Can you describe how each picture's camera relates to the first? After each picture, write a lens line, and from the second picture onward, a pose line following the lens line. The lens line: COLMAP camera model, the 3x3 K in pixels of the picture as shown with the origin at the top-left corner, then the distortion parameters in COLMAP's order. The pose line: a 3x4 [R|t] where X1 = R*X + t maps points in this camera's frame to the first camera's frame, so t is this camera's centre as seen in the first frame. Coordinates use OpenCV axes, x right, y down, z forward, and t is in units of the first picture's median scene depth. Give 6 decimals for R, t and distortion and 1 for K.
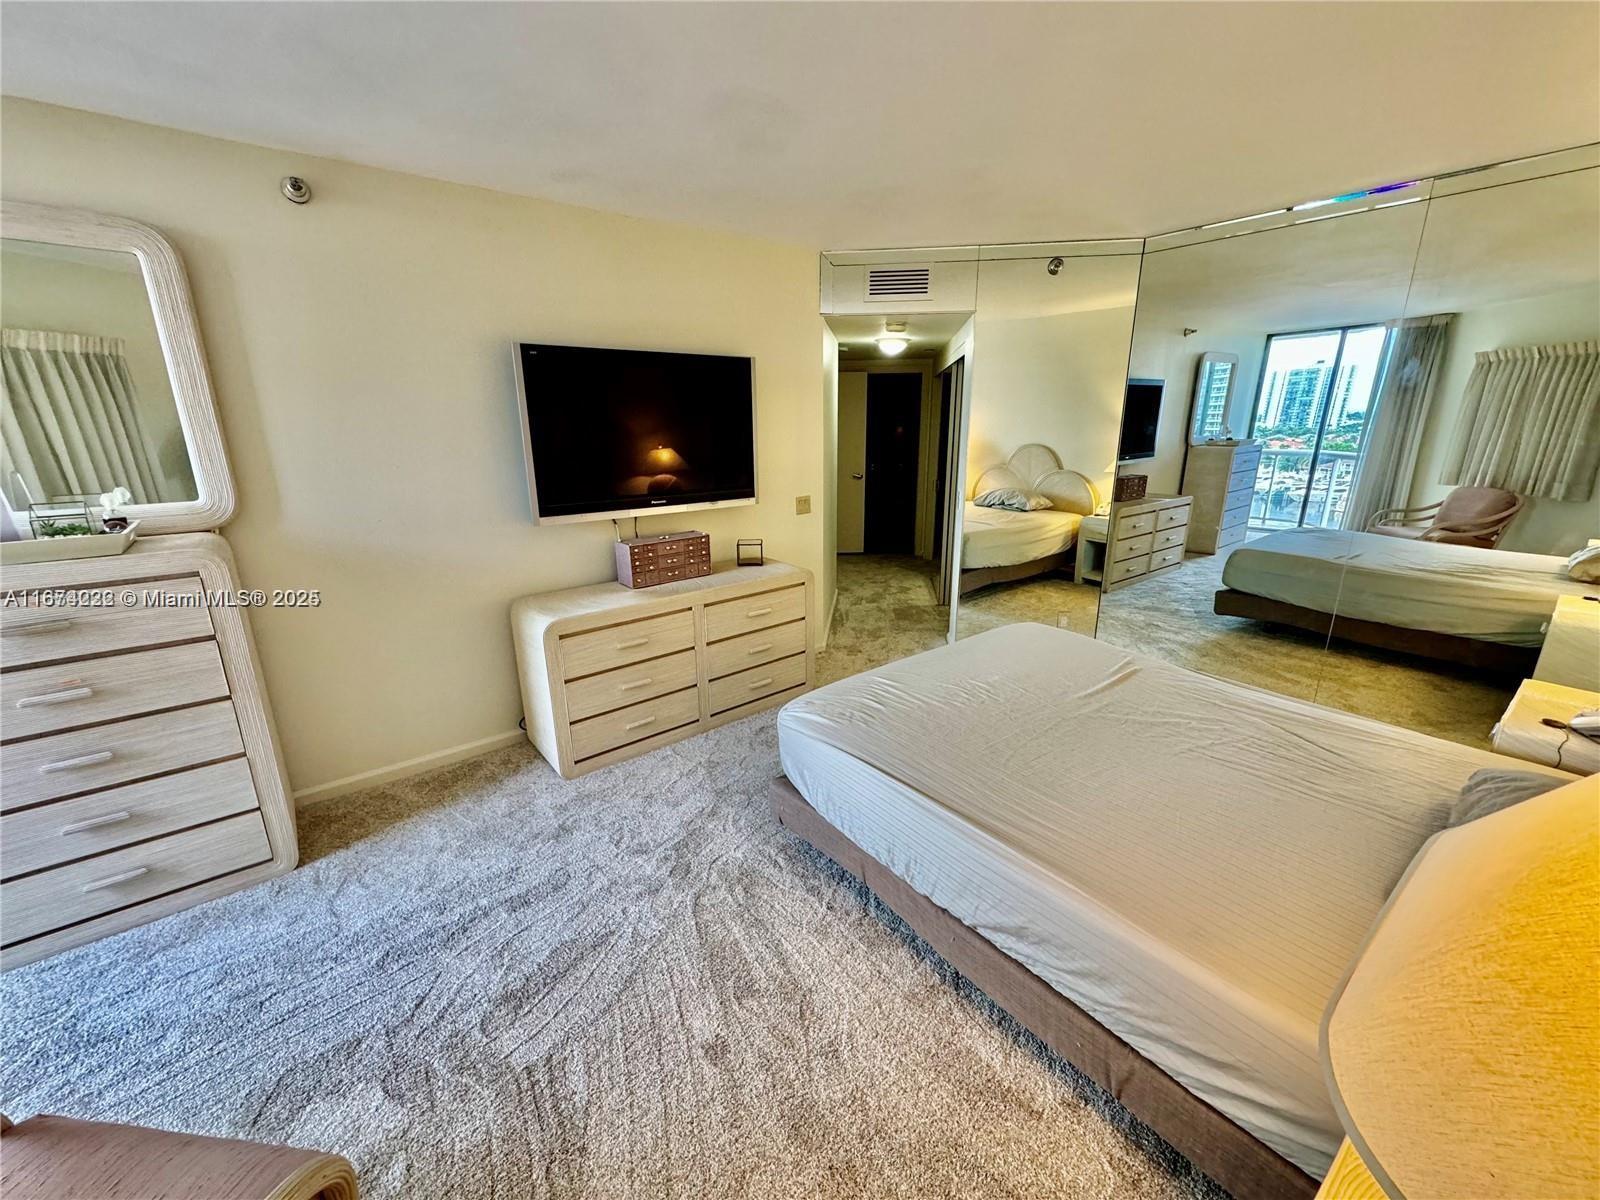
lens RADIAL K [[634.3, 0, 796.8], [0, 634.3, 594.5], [0, 0, 1]] dist [-0.001580, -0.000528]
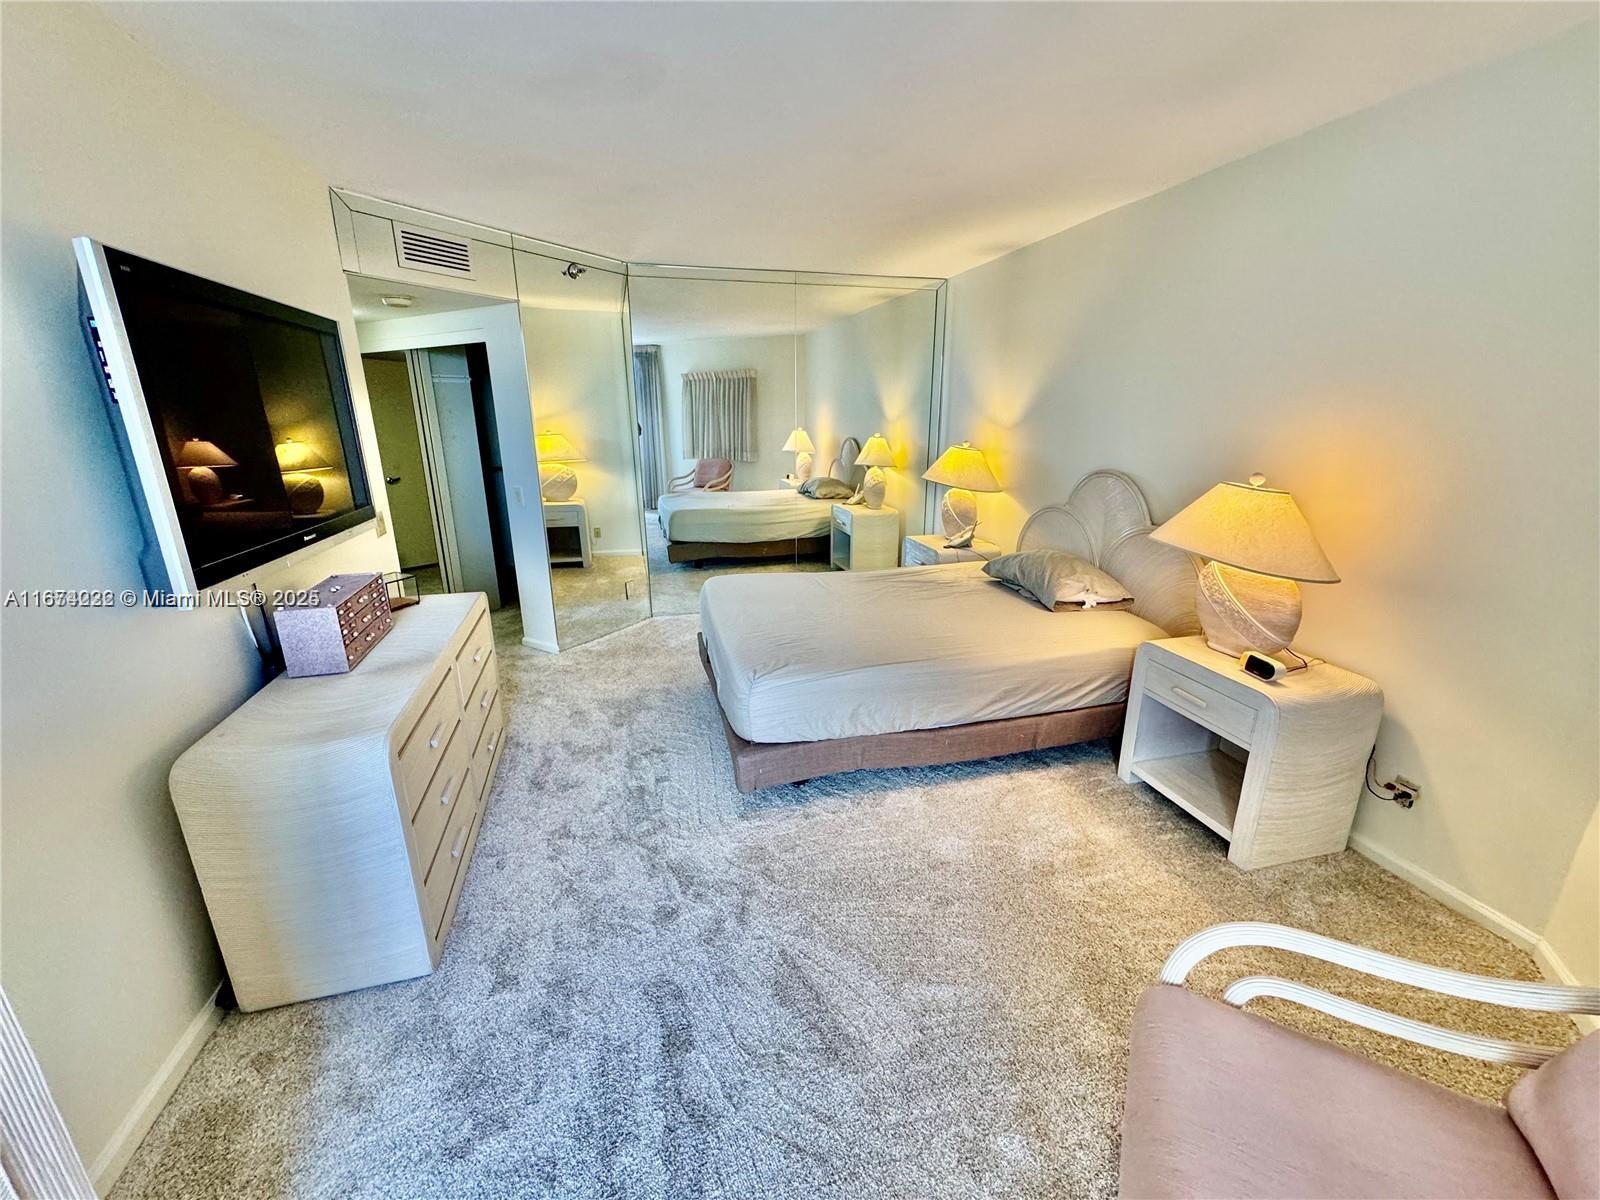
lens RADIAL K [[634.3, 0, 793.9], [0, 634.3, 603.3], [0, 0, 1]] dist [-0.001580, -0.000528]
pose [[0.399601, -0.259932, 0.879065, -0.550348], [0.253932, 0.952817, 0.166309, -0.061046], [-0.880817, 0.156765, 0.446751, 0.273785]]
